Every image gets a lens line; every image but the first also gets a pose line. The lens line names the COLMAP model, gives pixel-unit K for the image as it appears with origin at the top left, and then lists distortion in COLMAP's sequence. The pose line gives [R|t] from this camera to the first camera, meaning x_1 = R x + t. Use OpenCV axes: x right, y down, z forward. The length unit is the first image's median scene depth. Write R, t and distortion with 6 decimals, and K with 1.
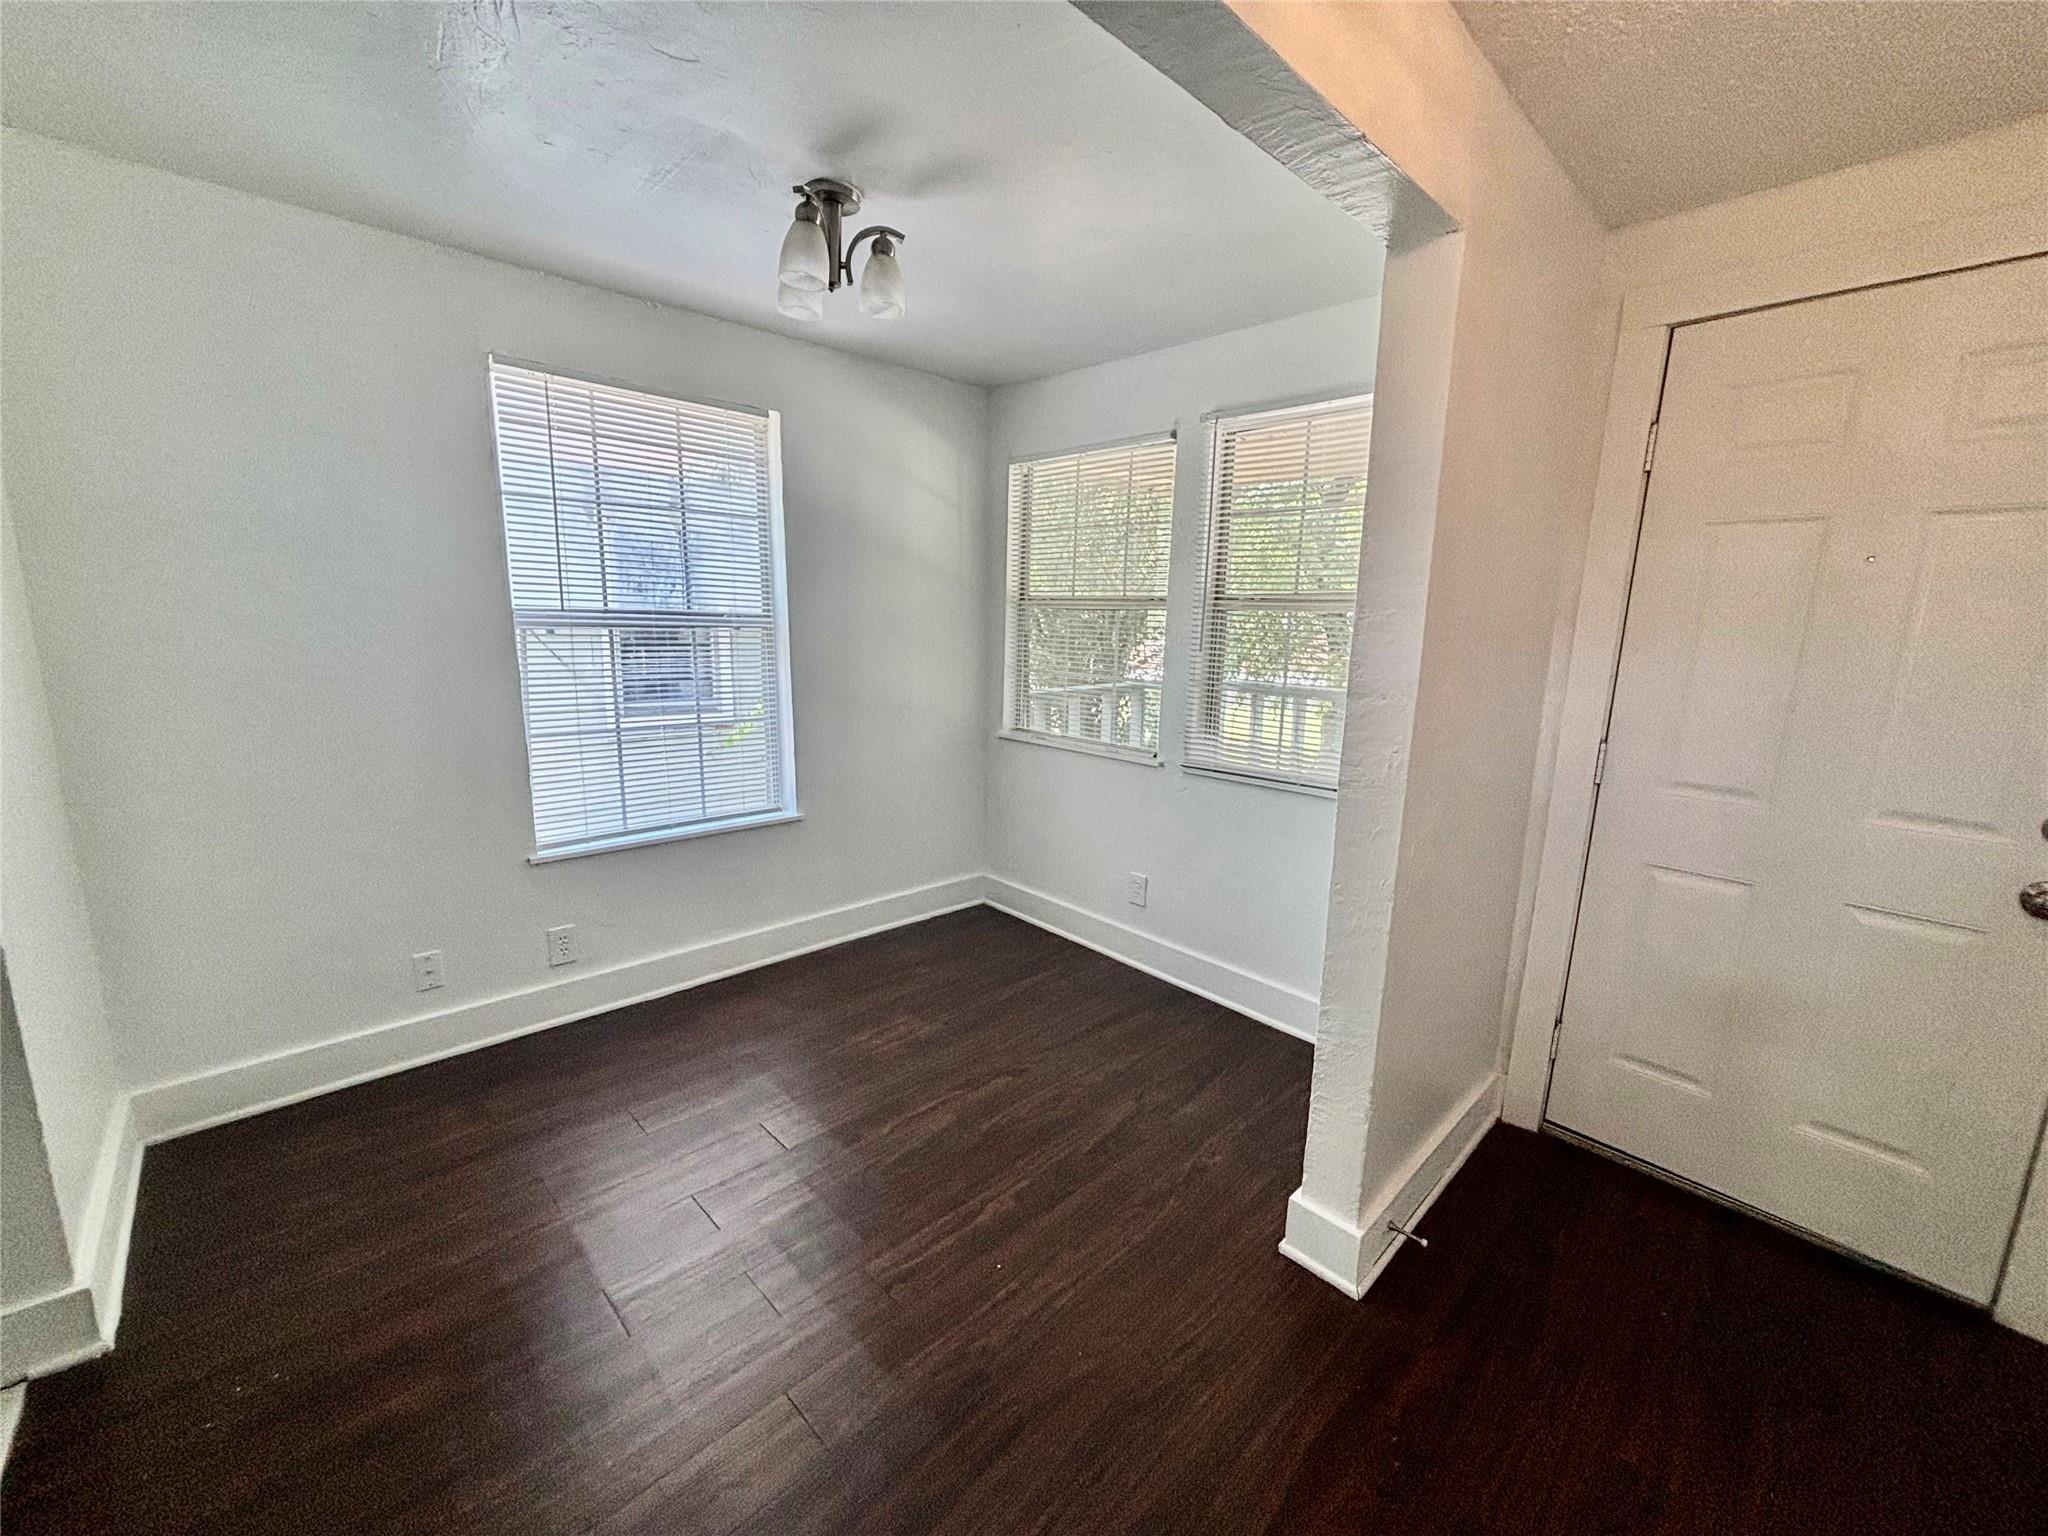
lens RADIAL K [[822.1, 0, 1024.0], [0, 822.1, 768.0], [0, 0, 1]] dist [0.001011, -0.003028]
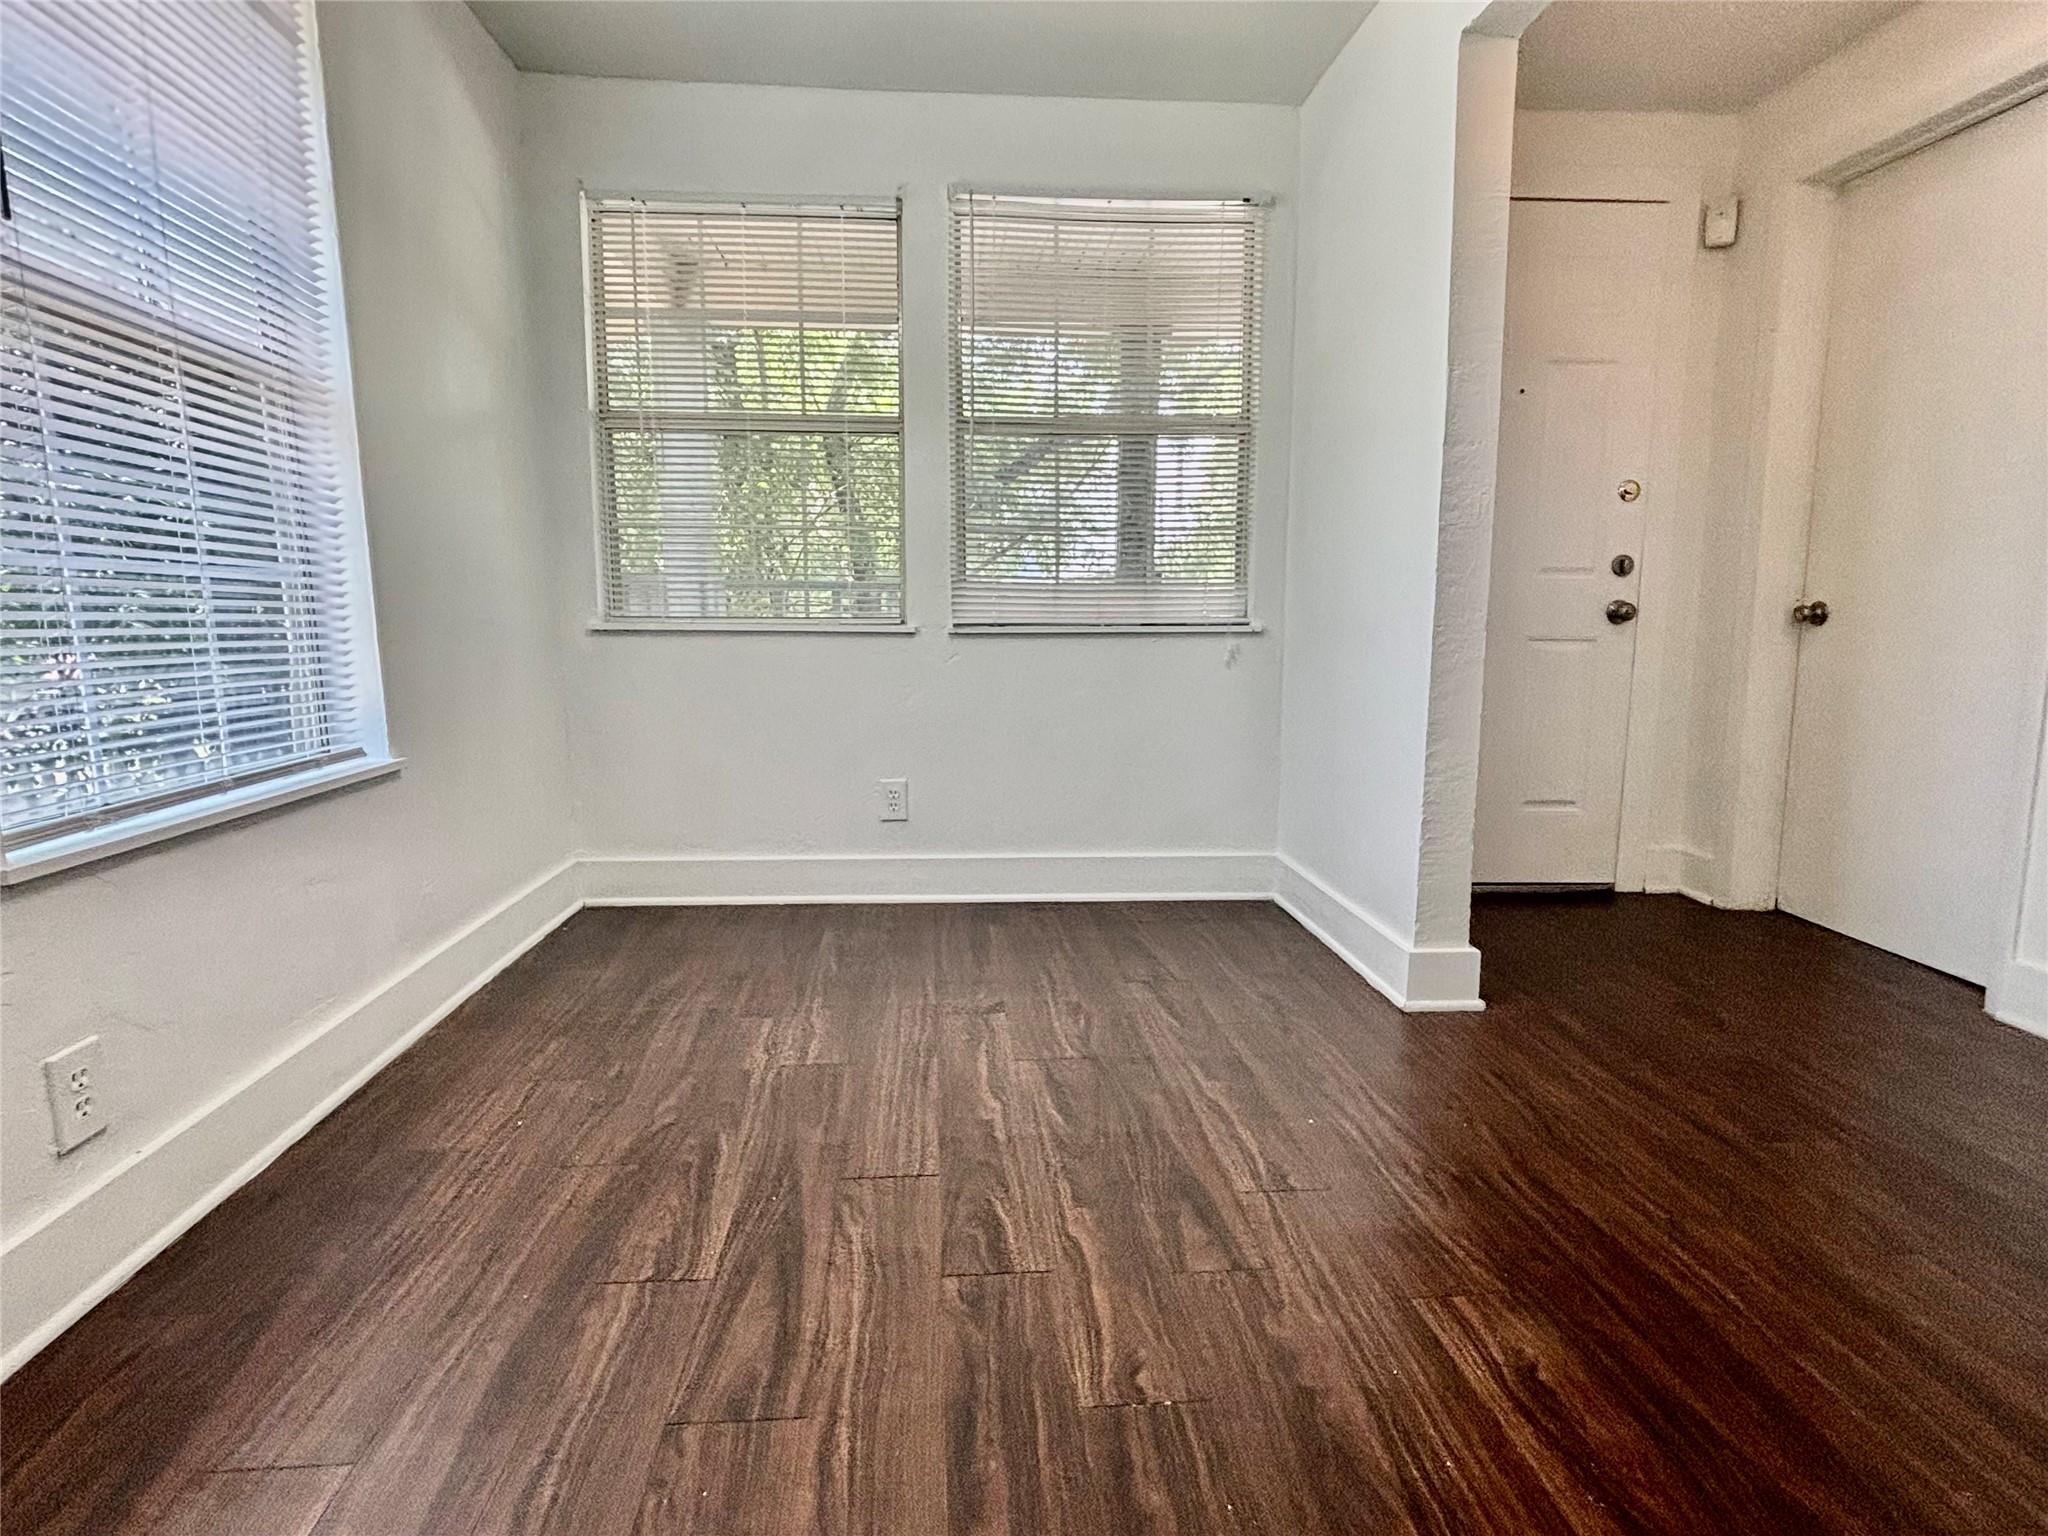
lens RADIAL K [[1047.3, 0, 1024.0], [0, 1047.3, 768.0], [0, 0, 1]] dist [0.012689, -0.002392]
pose [[0.642018, -0.137123, 0.754327, -0.680195], [0.151693, 0.987145, 0.050337, 0.114824], [-0.751533, 0.082109, 0.654566, 0.348676]]
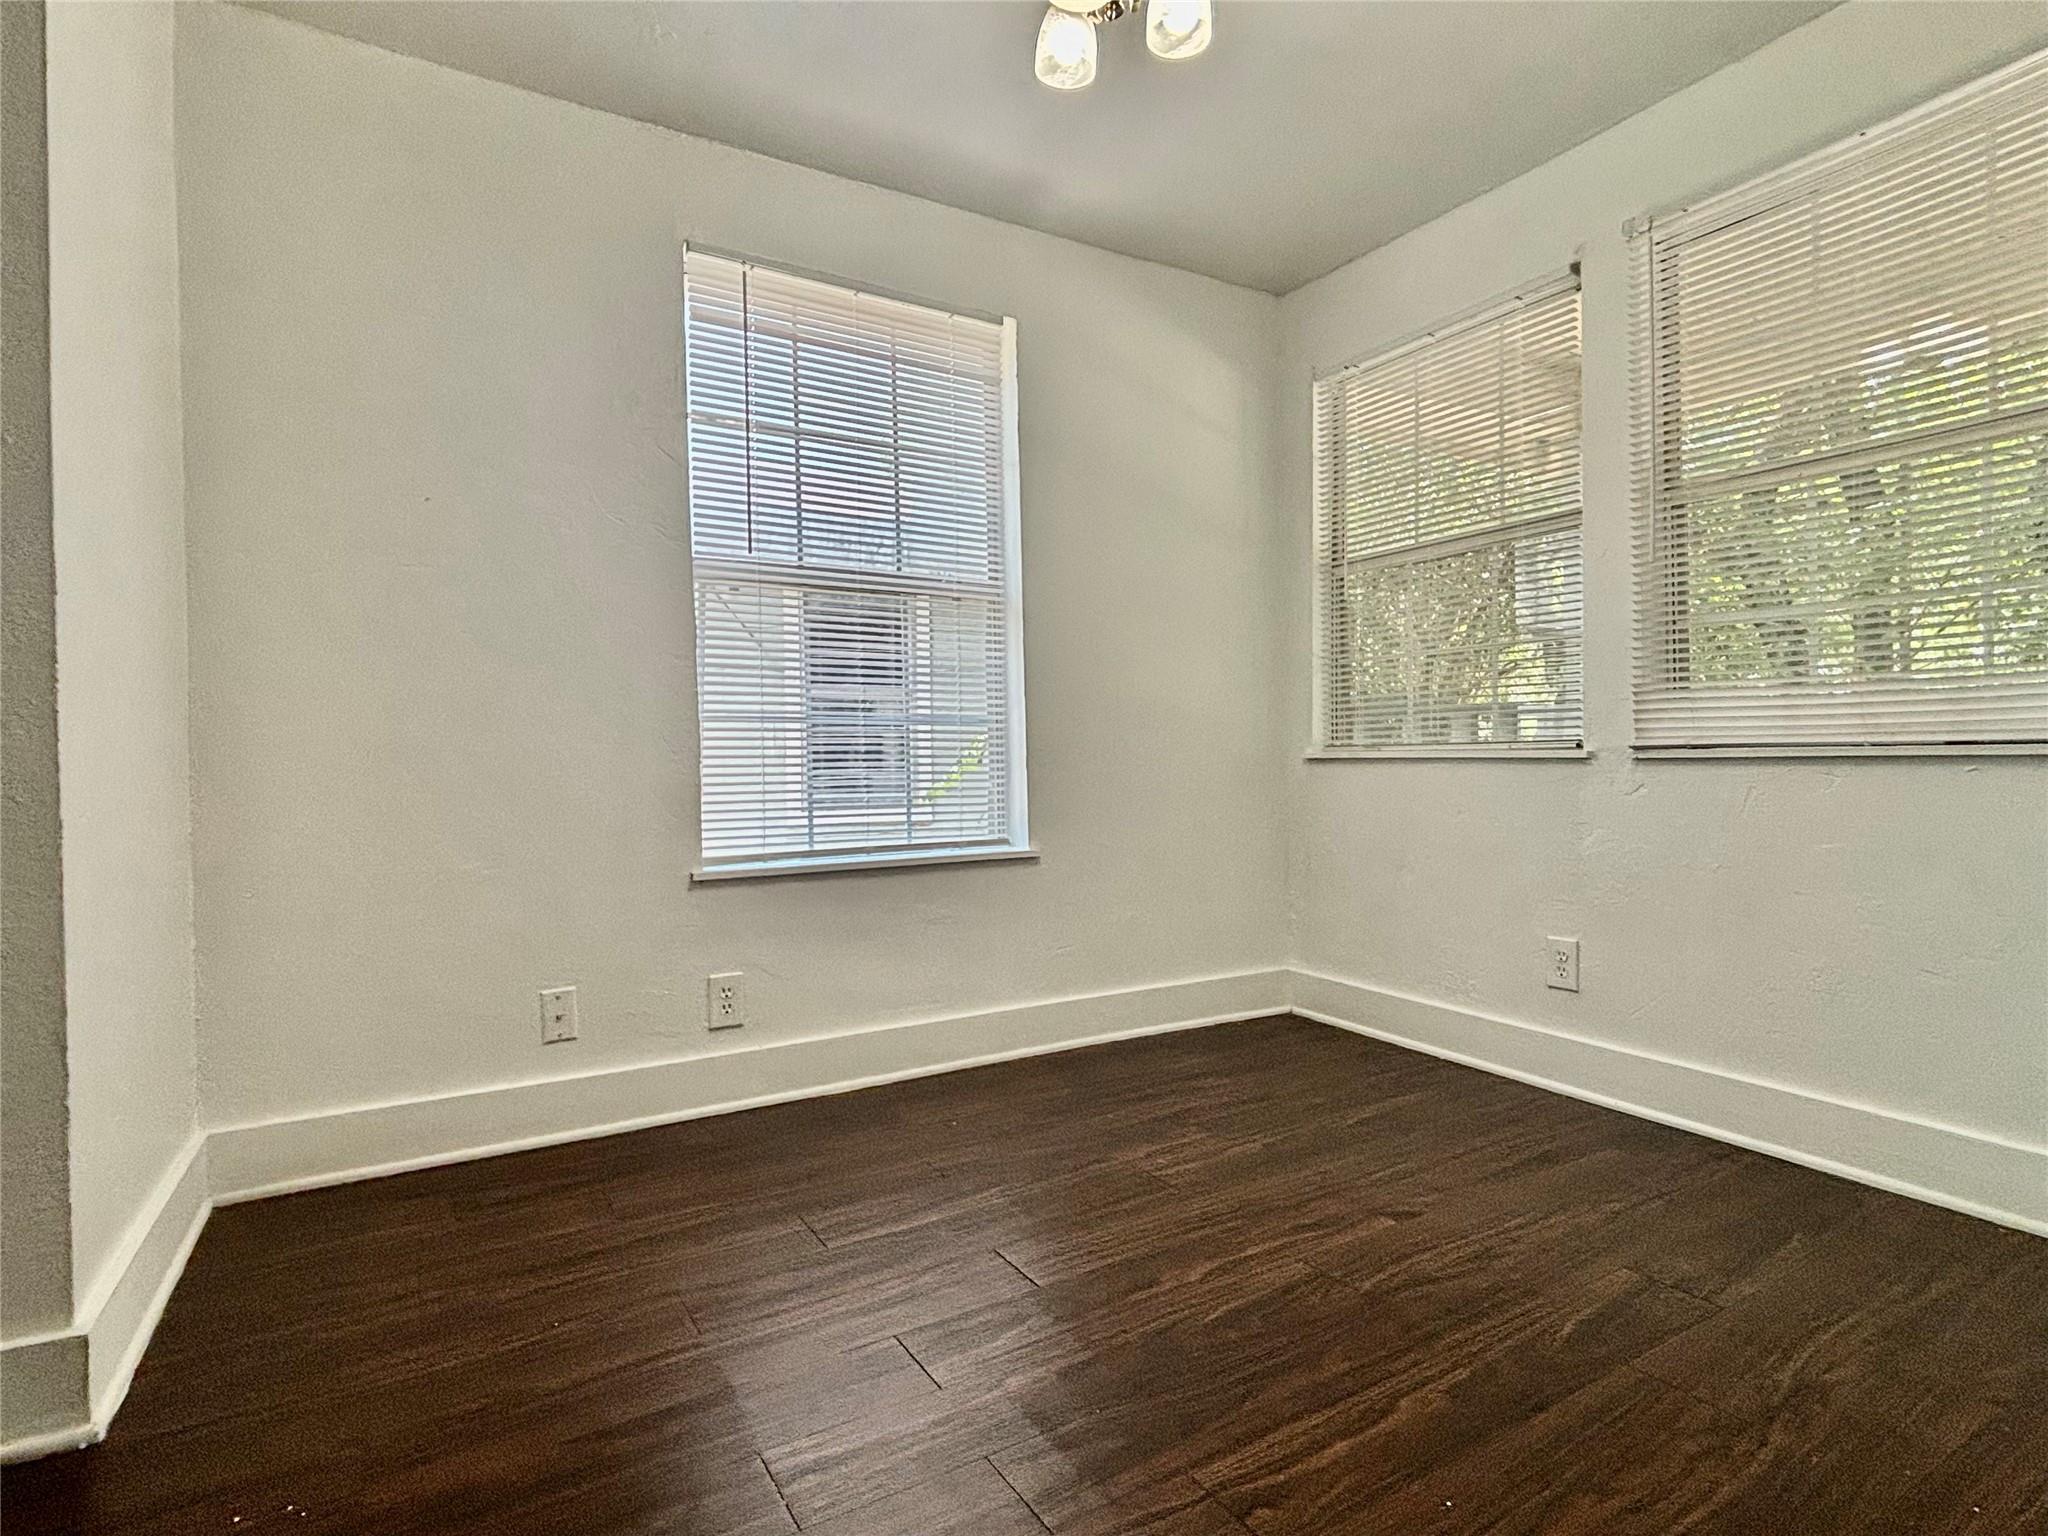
lens RADIAL K [[1045.0, 0, 1024.0], [0, 1045.0, 768.0], [0, 0, 1]] dist [-0.003289, -0.000953]
pose [[0.970731, -0.034541, -0.237674, -0.084715], [-0.006387, 0.985542, -0.169312, 0.182578], [0.240086, 0.165874, 0.956475, 0.156761]]
